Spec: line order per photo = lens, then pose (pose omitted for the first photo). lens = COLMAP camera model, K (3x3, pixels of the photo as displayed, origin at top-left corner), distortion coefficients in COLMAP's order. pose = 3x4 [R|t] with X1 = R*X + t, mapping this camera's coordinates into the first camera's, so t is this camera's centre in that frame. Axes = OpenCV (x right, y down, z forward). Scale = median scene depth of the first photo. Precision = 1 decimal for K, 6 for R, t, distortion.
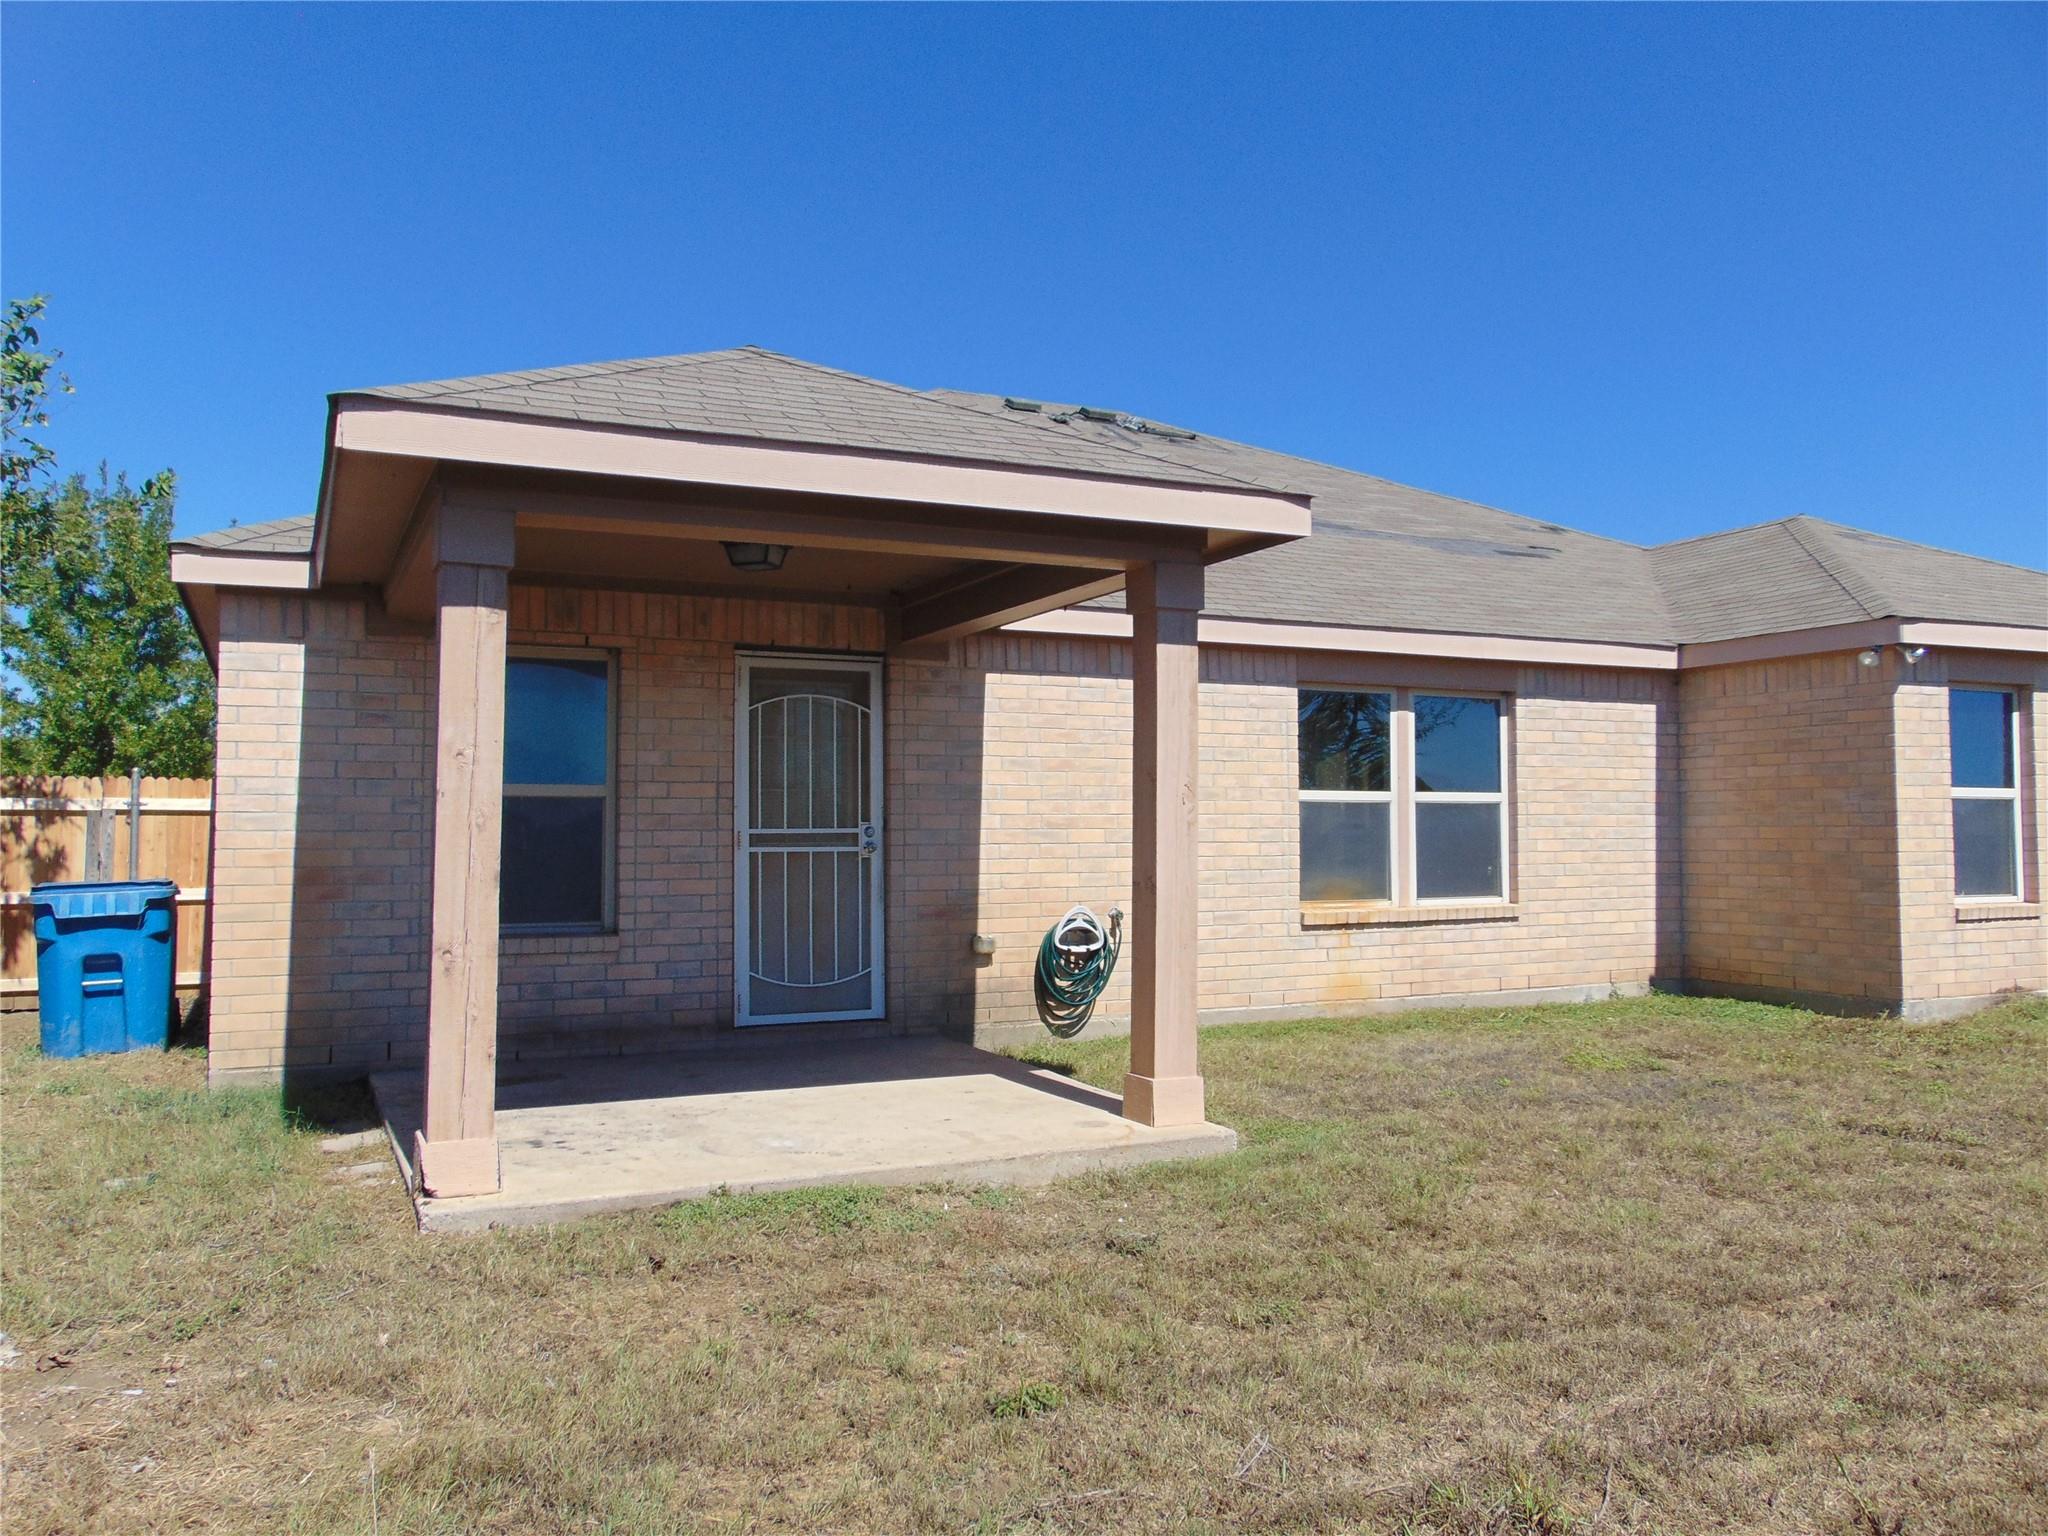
lens RADIAL K [[1522.7, 0, 1024.0], [0, 1522.7, 768.0], [0, 0, 1]] dist [-0.051950, 0.107241]
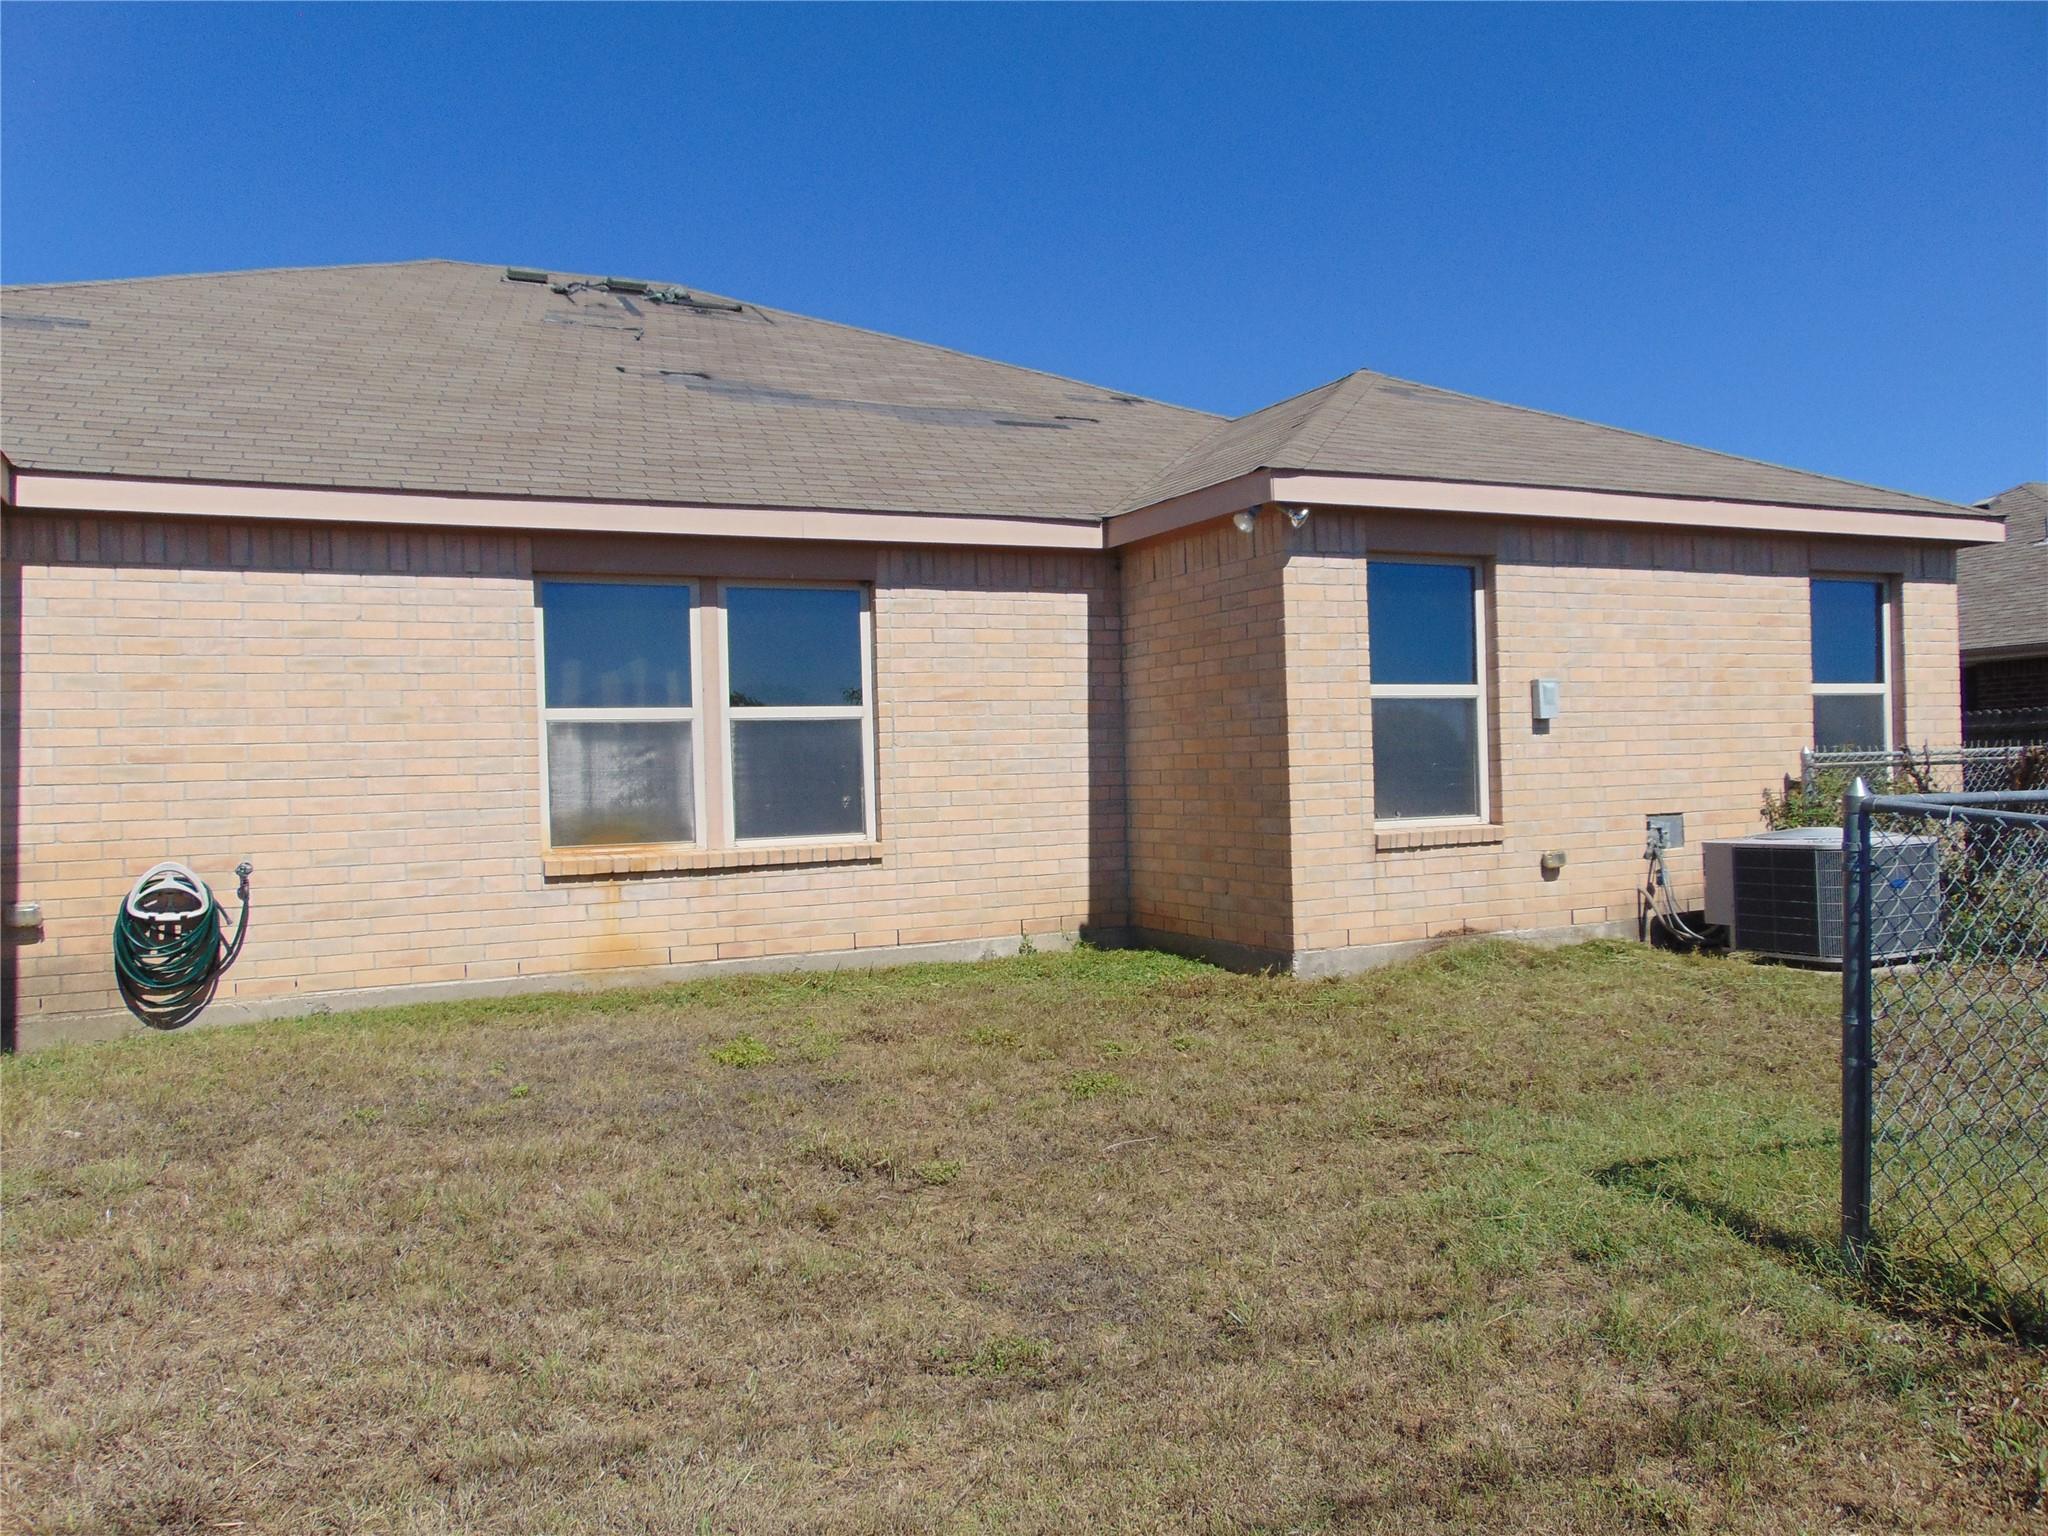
lens RADIAL K [[1522.7, 0, 1024.0], [0, 1522.7, 768.0], [0, 0, 1]] dist [-0.051950, 0.107241]
pose [[0.999672, -0.025469, 0.002652, 0.418551], [0.025331, 0.998753, 0.043021, 0.017523], [-0.003744, -0.042940, 0.999071, 0.194321]]
